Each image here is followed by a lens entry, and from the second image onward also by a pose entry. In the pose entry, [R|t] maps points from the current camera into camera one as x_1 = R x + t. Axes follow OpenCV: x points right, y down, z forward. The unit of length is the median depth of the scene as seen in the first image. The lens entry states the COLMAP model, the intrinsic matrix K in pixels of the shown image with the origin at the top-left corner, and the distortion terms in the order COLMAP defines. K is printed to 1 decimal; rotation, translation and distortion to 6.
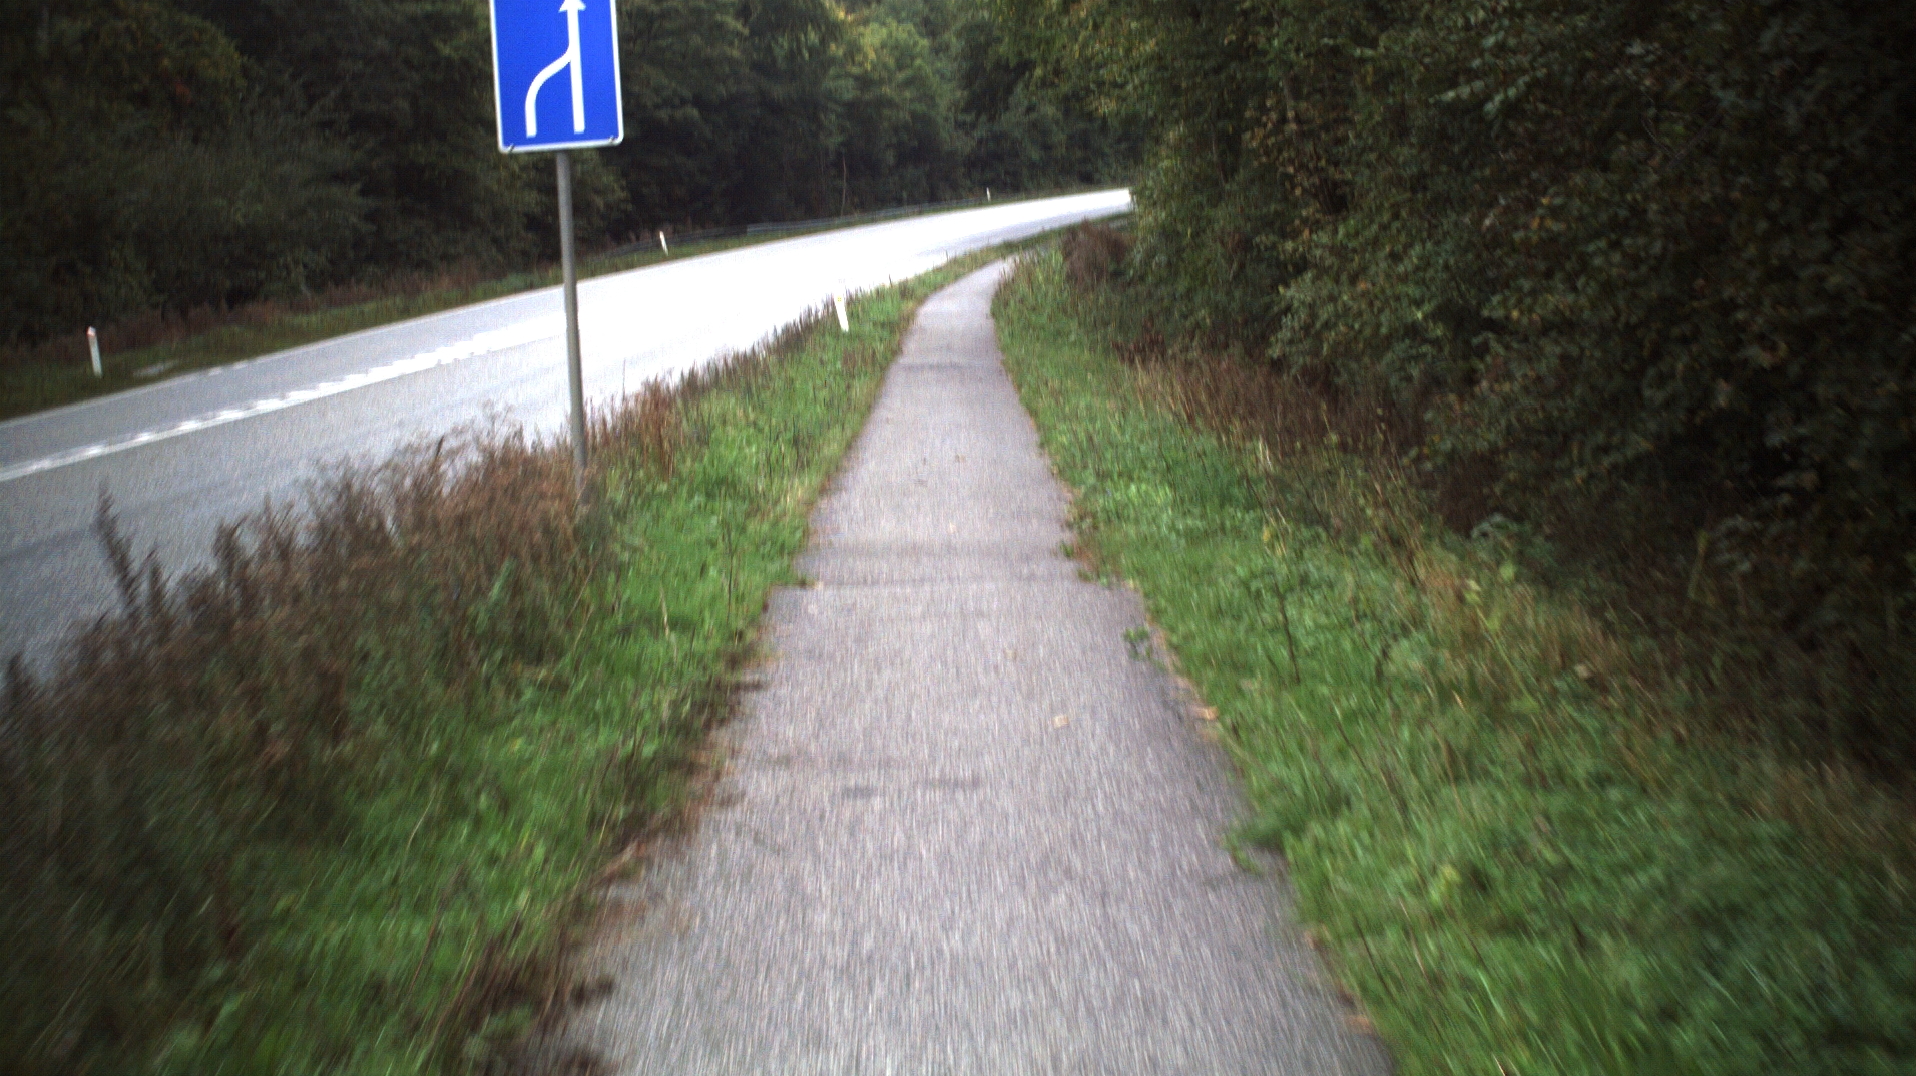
lens RADIAL K [[3028.5, 0, 958.0], [0, 3028.5, 538.0], [0, 0, 1]] dist [-0.244576, 0.130032]
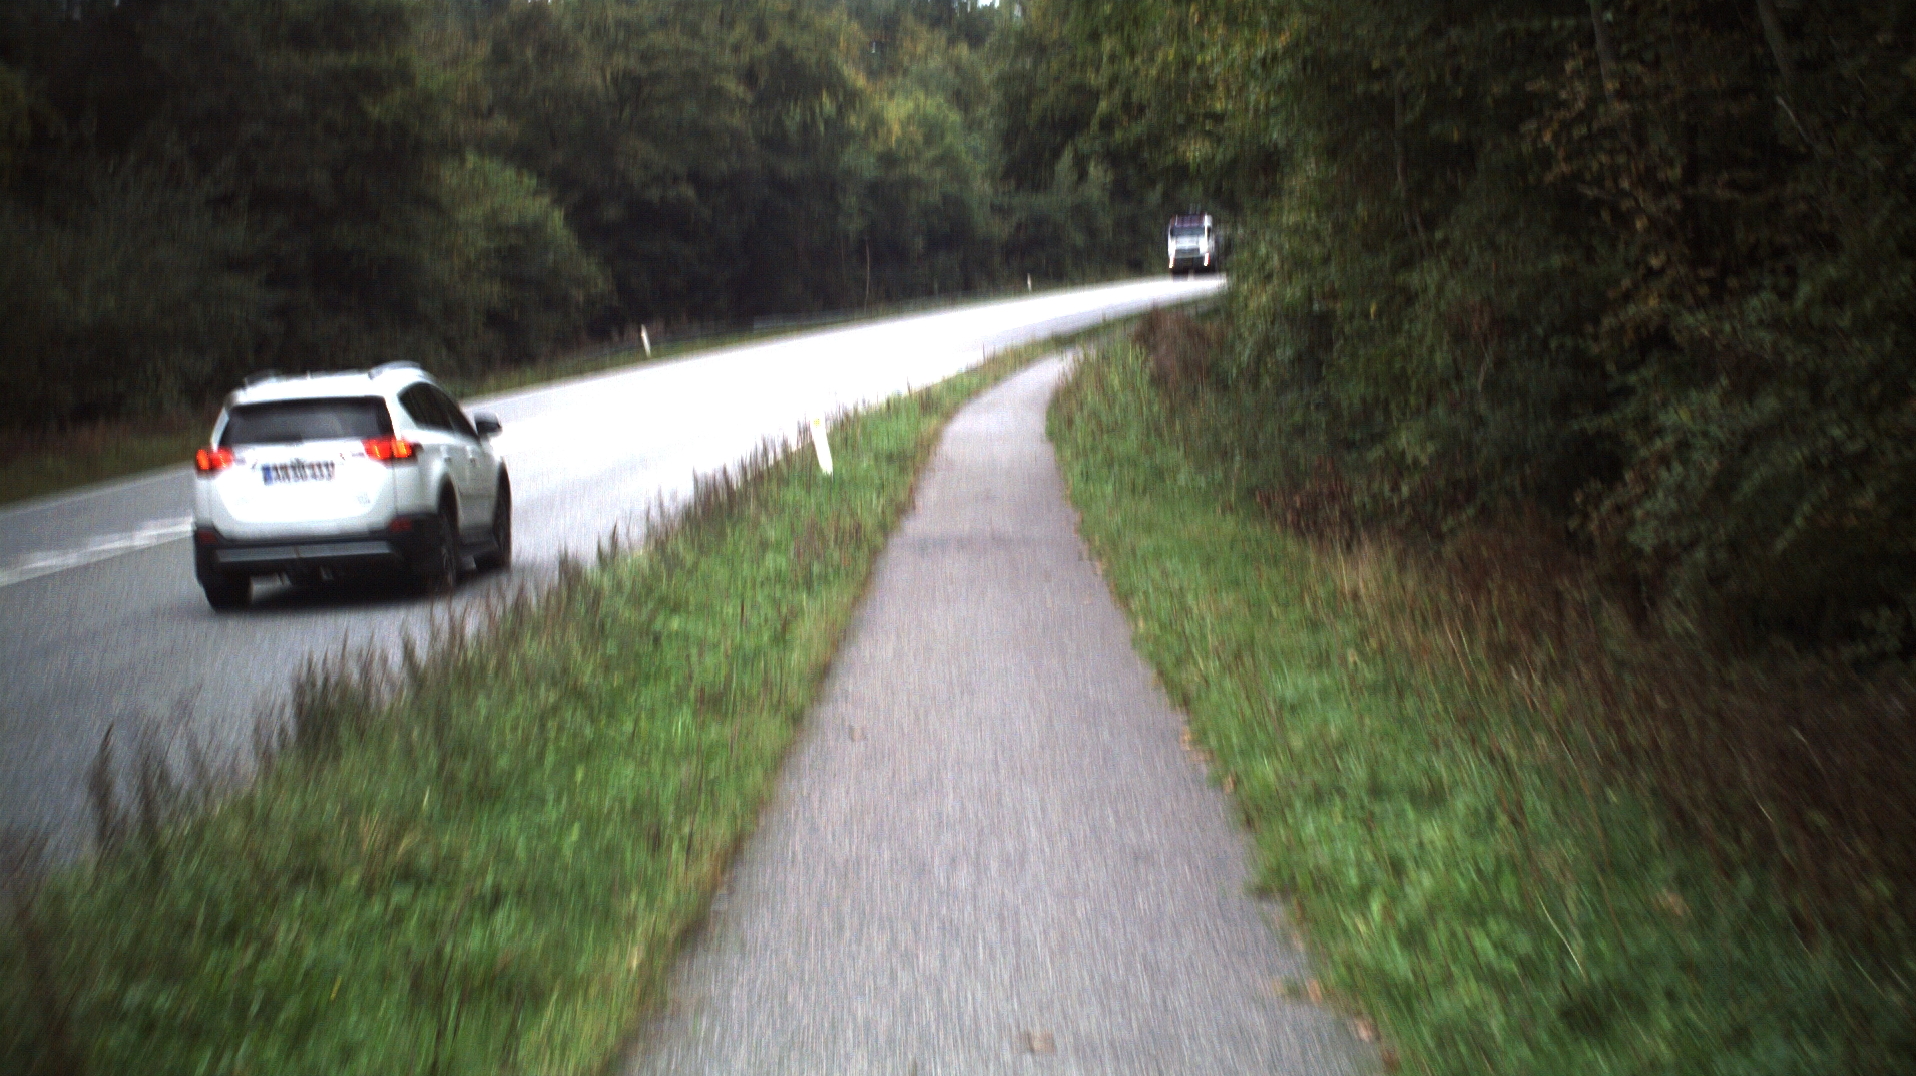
lens RADIAL K [[3028.5, 0, 958.0], [0, 3028.5, 538.0], [0, 0, 1]] dist [-0.244576, 0.130032]
pose [[0.999845, -0.012015, -0.012906, -0.000602], [0.011595, 0.999414, -0.032207, -0.015071], [0.013285, 0.032053, 0.999398, 0.161521]]
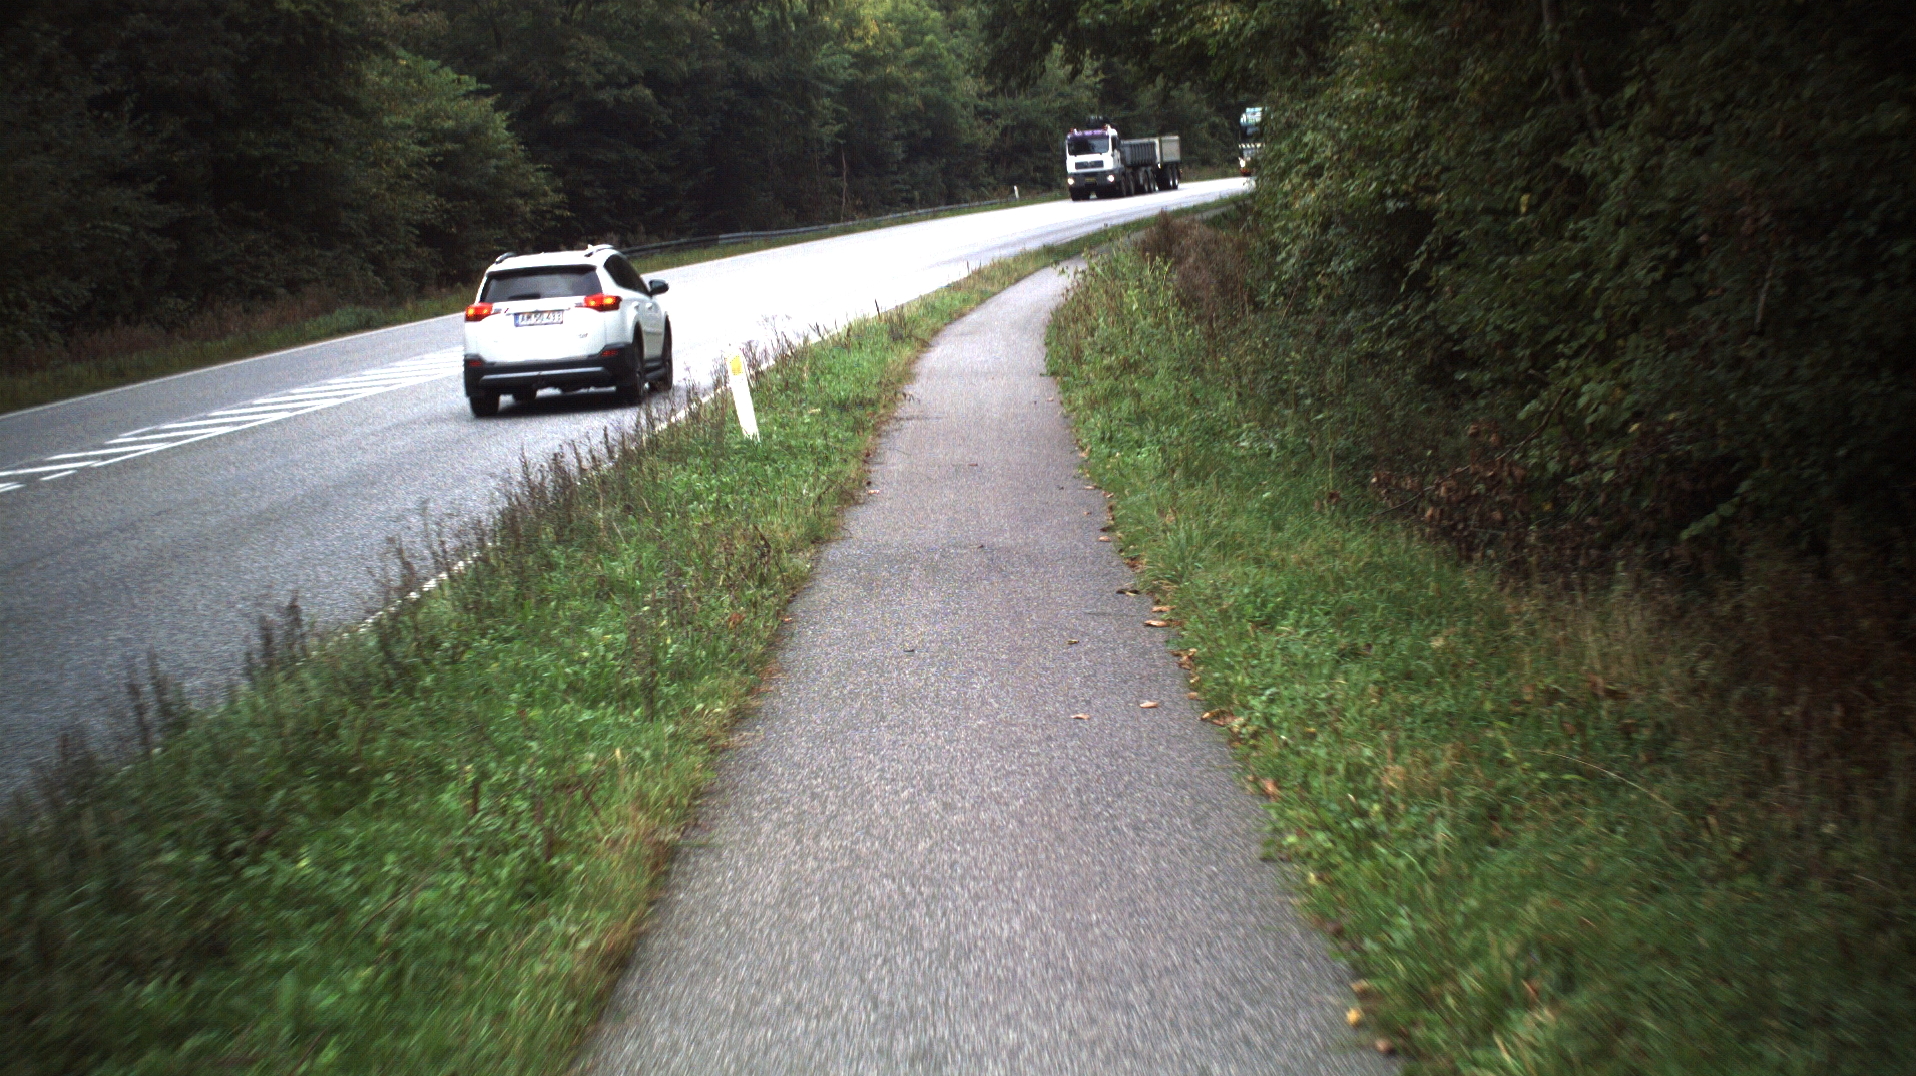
lens RADIAL K [[3028.5, 0, 958.0], [0, 3028.5, 538.0], [0, 0, 1]] dist [-0.244576, 0.130032]
pose [[0.999763, -0.019814, -0.009055, -0.000679], [0.019782, 0.999798, -0.003548, -0.022732], [0.009123, 0.003368, 0.999953, 0.242481]]
